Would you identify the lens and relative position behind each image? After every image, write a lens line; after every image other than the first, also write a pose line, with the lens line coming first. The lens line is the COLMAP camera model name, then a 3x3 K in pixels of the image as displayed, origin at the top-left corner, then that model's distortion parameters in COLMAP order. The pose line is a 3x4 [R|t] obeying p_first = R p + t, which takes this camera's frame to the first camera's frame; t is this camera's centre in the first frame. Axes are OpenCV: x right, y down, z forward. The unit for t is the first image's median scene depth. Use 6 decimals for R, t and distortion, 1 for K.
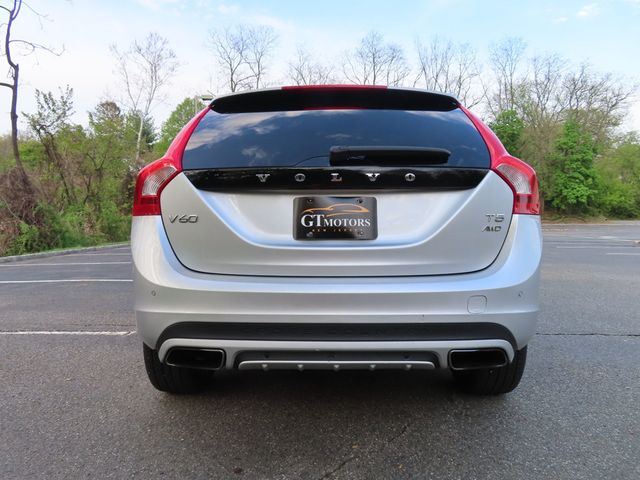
lens RADIAL K [[469.2, 0, 320.0], [0, 469.2, 240.0], [0, 0, 1]] dist [0.000596, -0.001685]
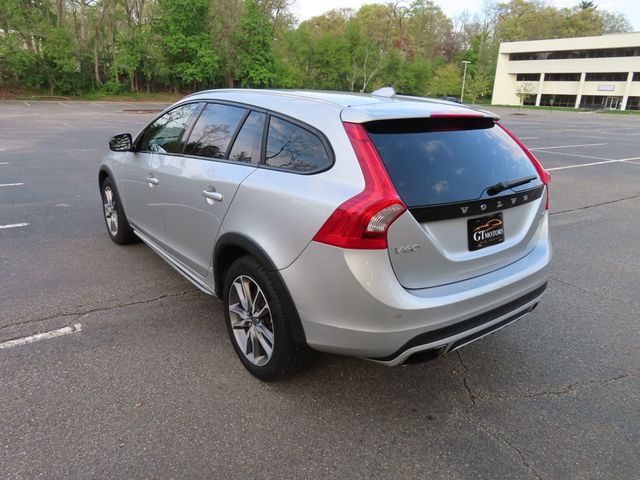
lens RADIAL K [[471.5, 0, 320.0], [0, 471.5, 240.0], [0, 0, 1]] dist [-0.007976, 0.008142]
pose [[0.779091, -0.163403, 0.605241, -0.296328], [-0.004034, 0.964107, 0.265483, -0.095960], [-0.626898, -0.209277, 0.750468, 0.067295]]
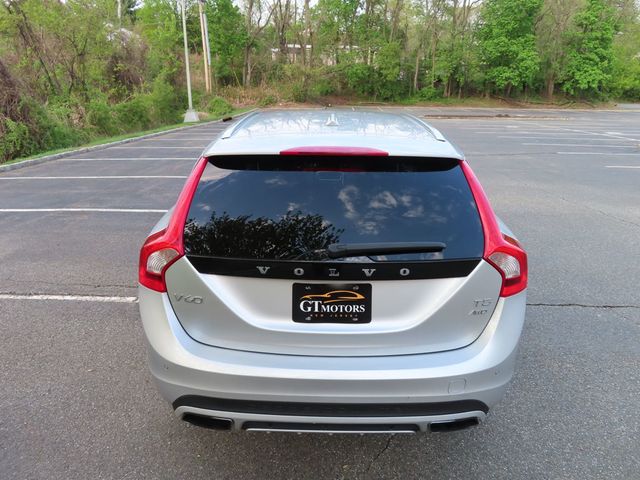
lens RADIAL K [[471.5, 0, 320.0], [0, 471.5, 240.0], [0, 0, 1]] dist [-0.007976, 0.008142]
pose [[0.999924, 0.009595, 0.007731, -0.001147], [-0.011297, 0.964380, 0.264280, -0.116660], [-0.004919, -0.264348, 0.964415, 0.001925]]
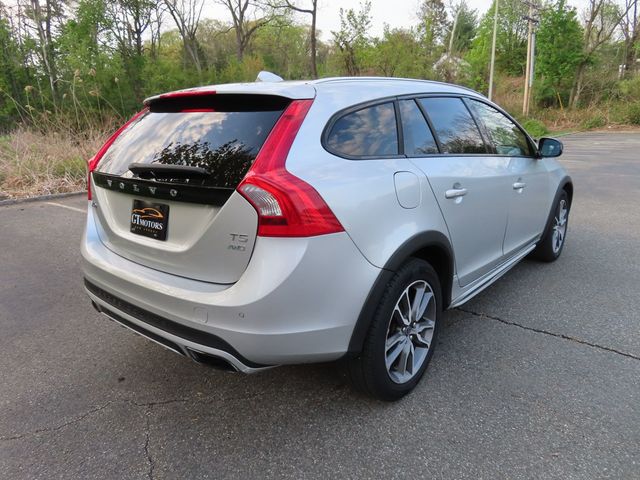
lens RADIAL K [[475.8, 0, 320.0], [0, 475.8, 240.0], [0, 0, 1]] dist [-0.001622, 0.002318]
pose [[0.778199, 0.149472, -0.609970, 0.288548], [-0.019028, 0.976429, 0.214996, -0.067460], [0.627729, -0.155704, 0.762701, 0.080801]]
